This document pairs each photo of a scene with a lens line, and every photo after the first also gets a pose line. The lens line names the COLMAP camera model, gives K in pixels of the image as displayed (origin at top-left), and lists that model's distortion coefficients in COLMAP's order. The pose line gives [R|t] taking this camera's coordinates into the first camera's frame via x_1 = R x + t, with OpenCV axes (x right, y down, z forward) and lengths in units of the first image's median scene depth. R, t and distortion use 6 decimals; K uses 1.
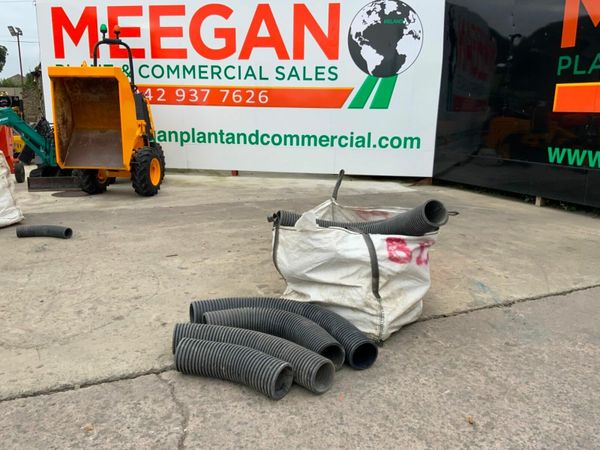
lens RADIAL K [[494.9, 0, 300.2], [0, 494.9, 209.3], [0, 0, 1]] dist [0.091418, -0.177213]
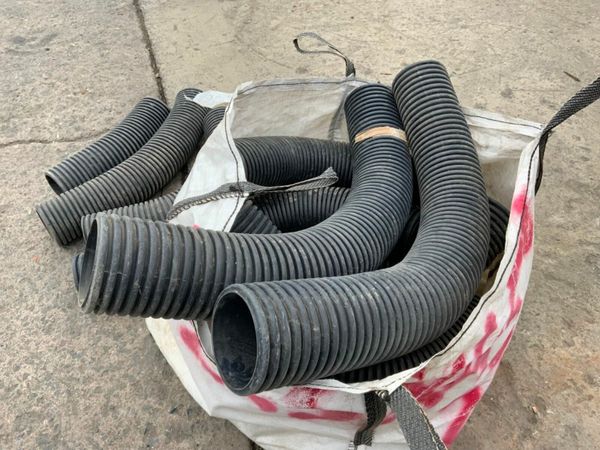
lens RADIAL K [[494.8, 0, 300.0], [0, 494.8, 225.0], [0, 0, 1]] dist [0.086365, -0.175410]
pose [[-0.105637, 0.717916, -0.688068, 0.416373], [-0.167686, 0.669170, 0.723943, -0.223058], [0.980164, 0.191854, 0.049695, 1.050177]]
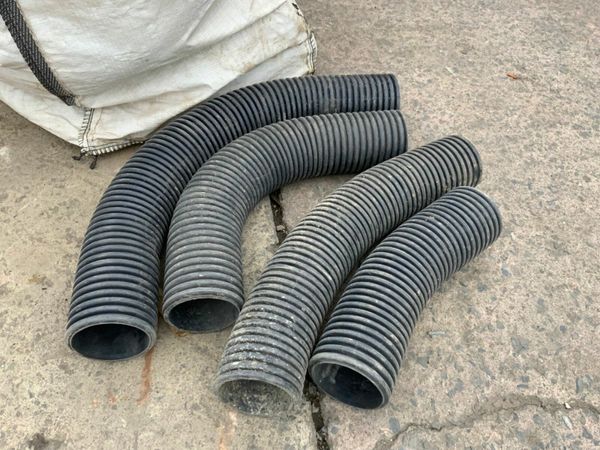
lens RADIAL K [[494.8, 0, 300.0], [0, 494.8, 225.0], [0, 0, 1]] dist [0.086365, -0.175410]
pose [[0.245527, -0.750764, 0.613246, -0.326454], [0.130491, 0.652449, 0.746513, -0.064338], [-0.960567, -0.103266, 0.258162, 0.799615]]
